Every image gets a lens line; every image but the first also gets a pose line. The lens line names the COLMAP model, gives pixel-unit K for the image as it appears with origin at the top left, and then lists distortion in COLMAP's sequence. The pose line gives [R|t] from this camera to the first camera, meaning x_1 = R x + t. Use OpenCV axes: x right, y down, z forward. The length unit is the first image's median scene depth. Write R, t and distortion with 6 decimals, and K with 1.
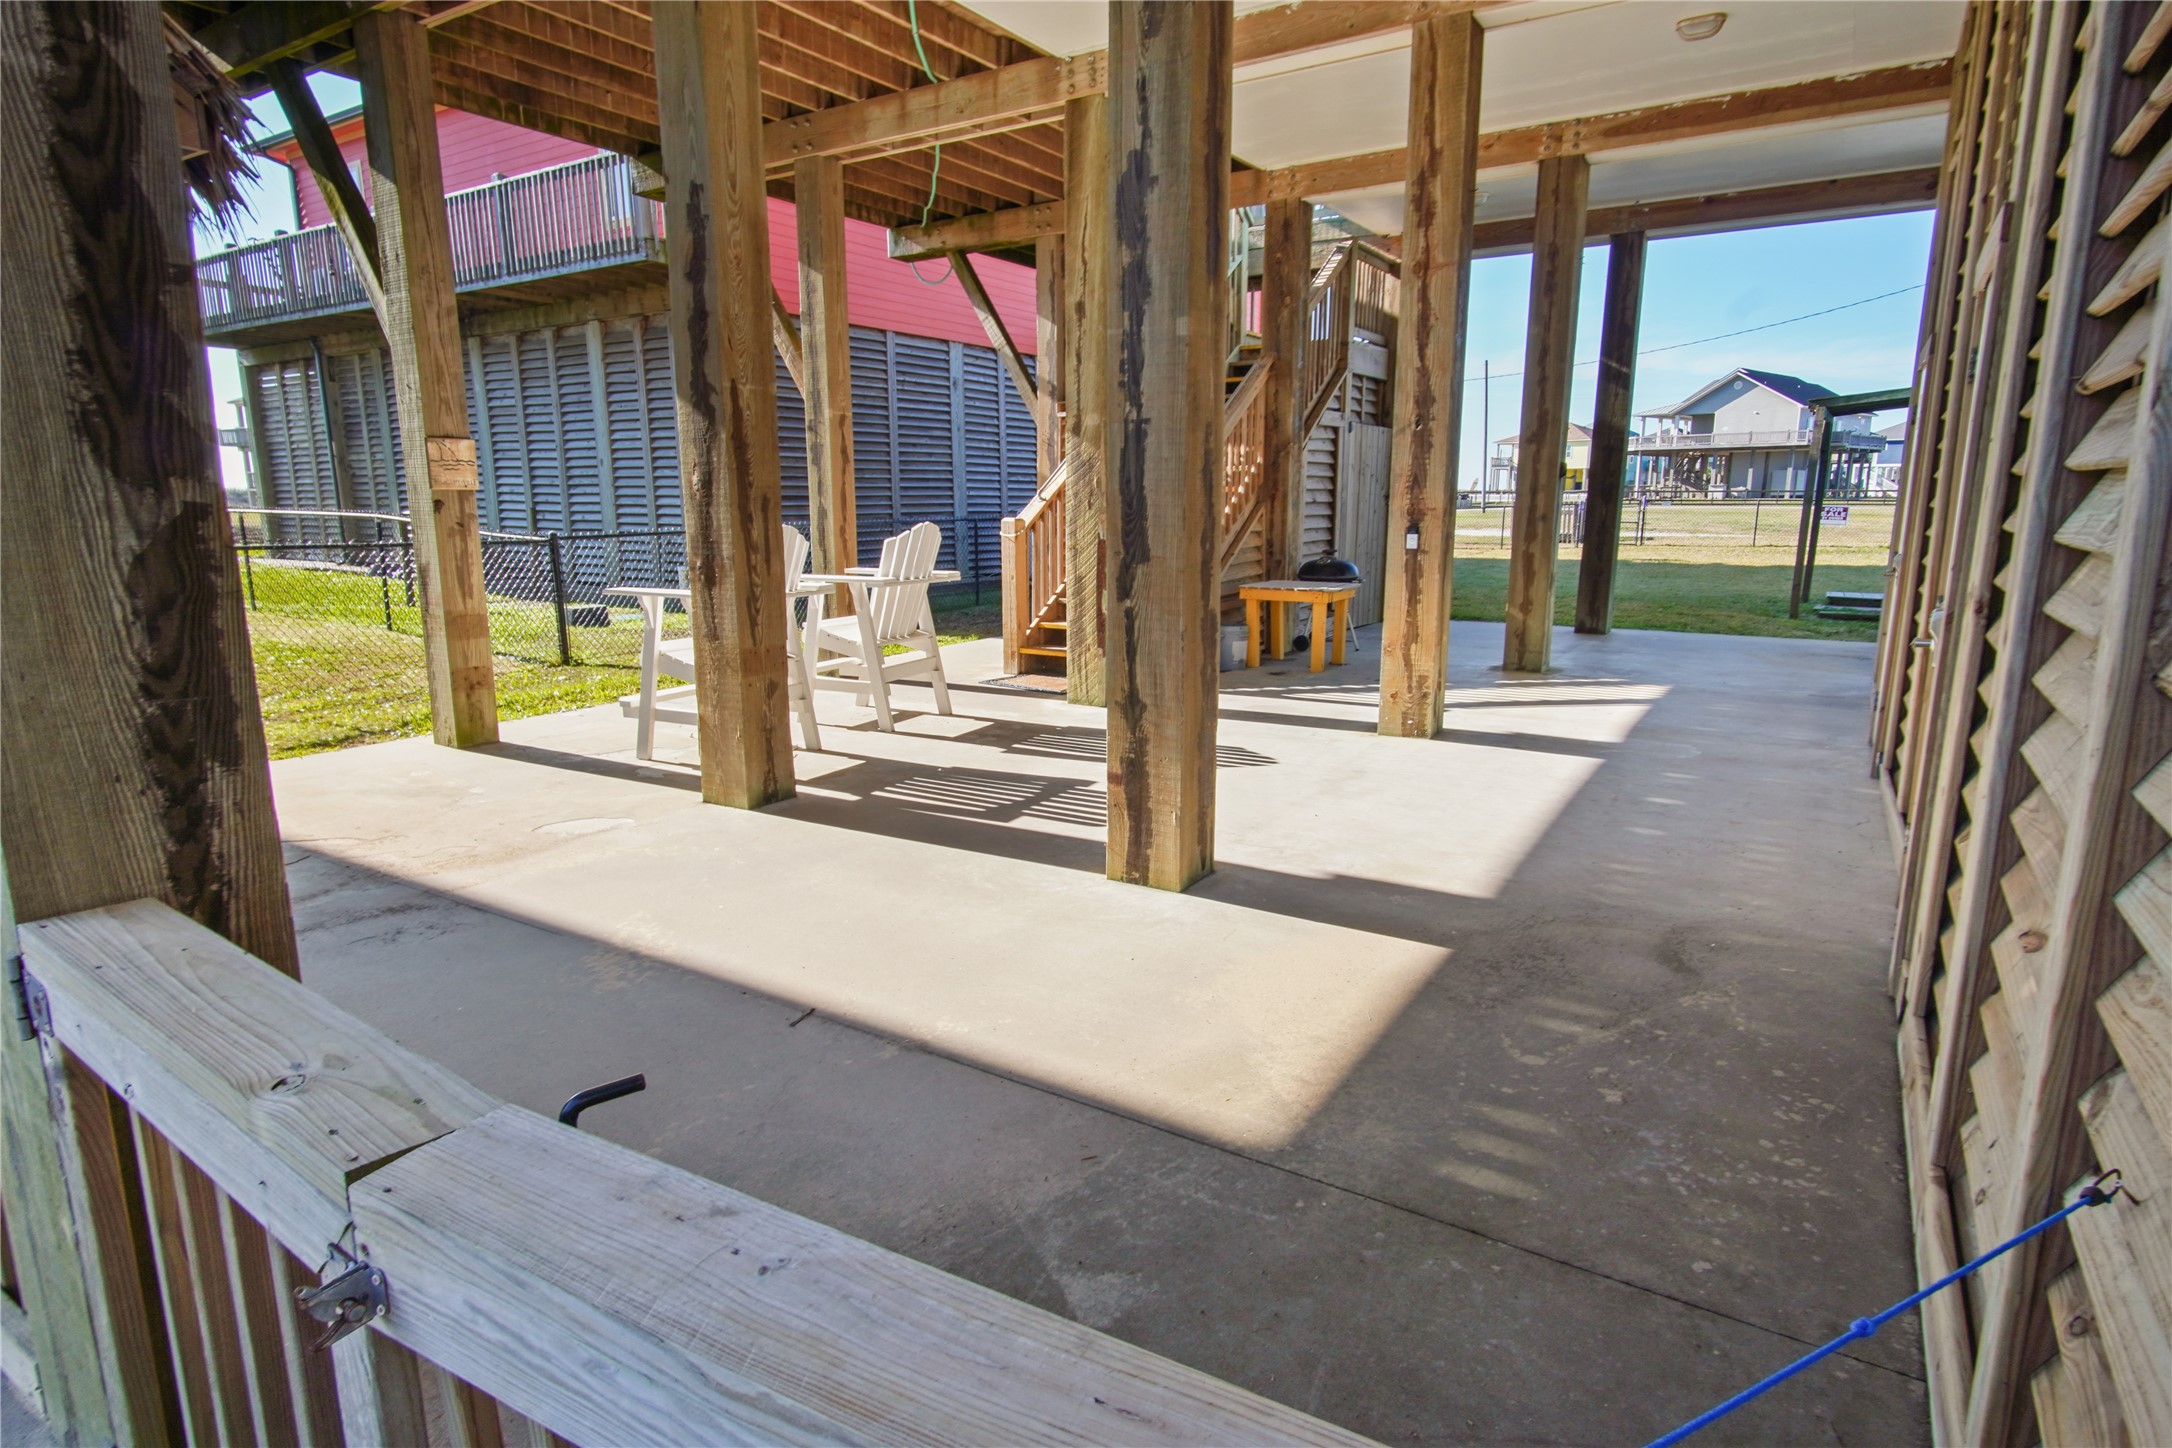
lens RADIAL K [[1175.6, 0, 1076.3], [0, 1175.6, 772.3], [0, 0, 1]] dist [-0.005617, 0.001038]
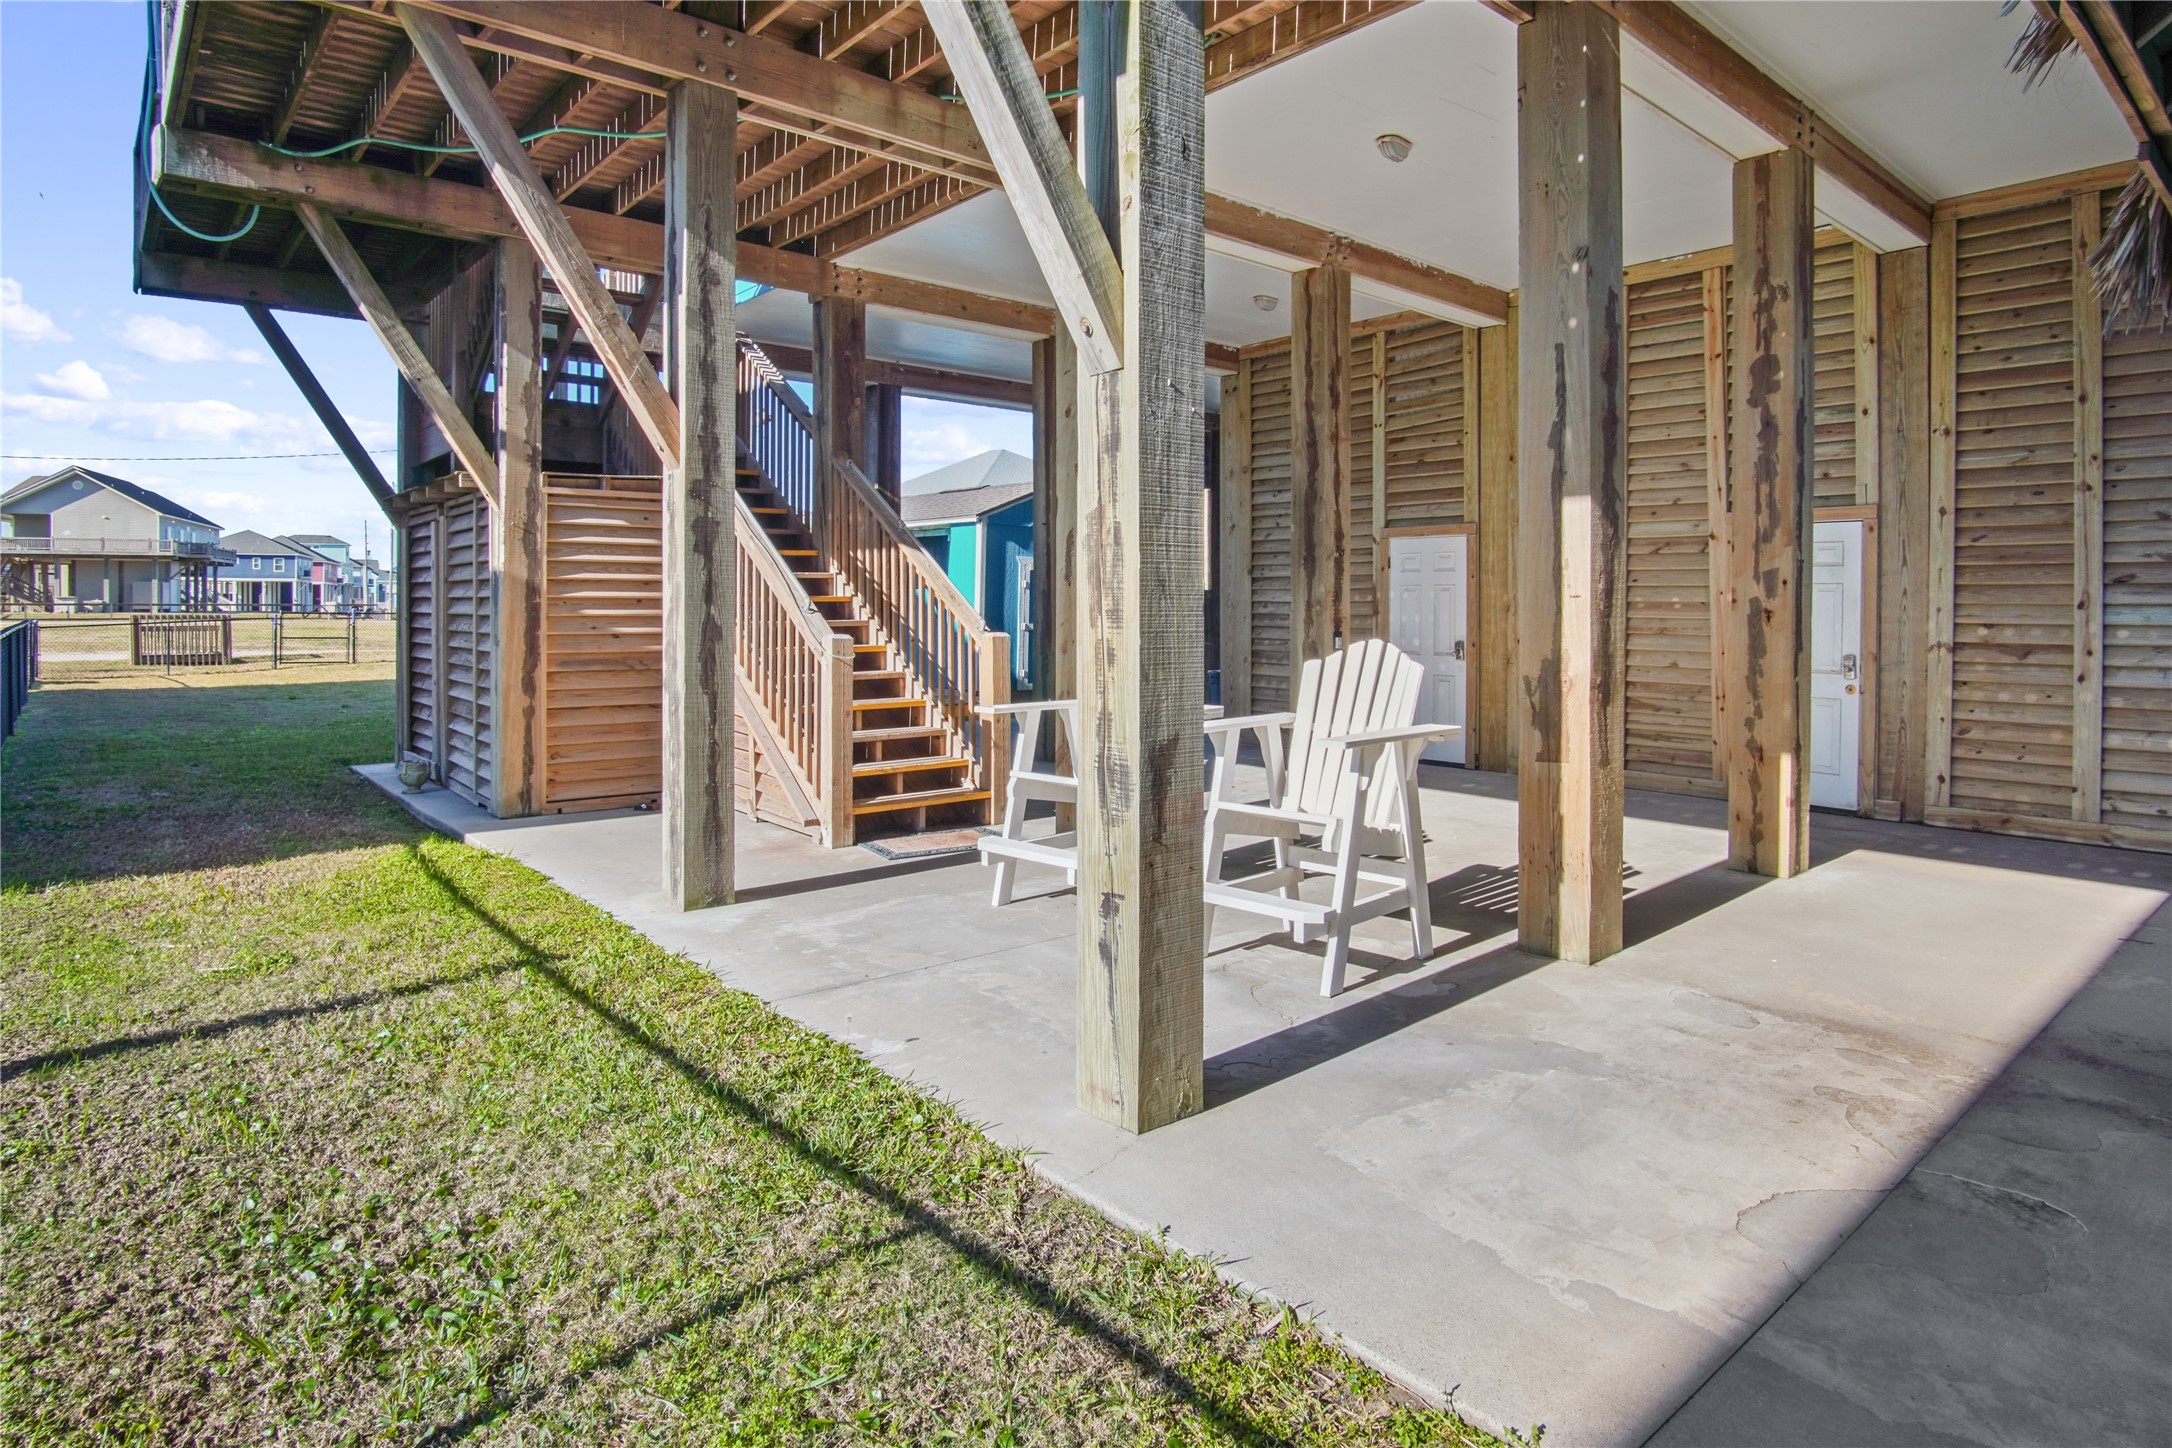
lens RADIAL K [[1175.6, 0, 1076.3], [0, 1175.6, 772.3], [0, 0, 1]] dist [-0.005617, 0.001038]
pose [[0.288683, -0.127214, 0.948936, -0.076288], [0.215385, 0.974357, 0.065098, -0.015291], [-0.932884, 0.185593, 0.308680, 0.066651]]
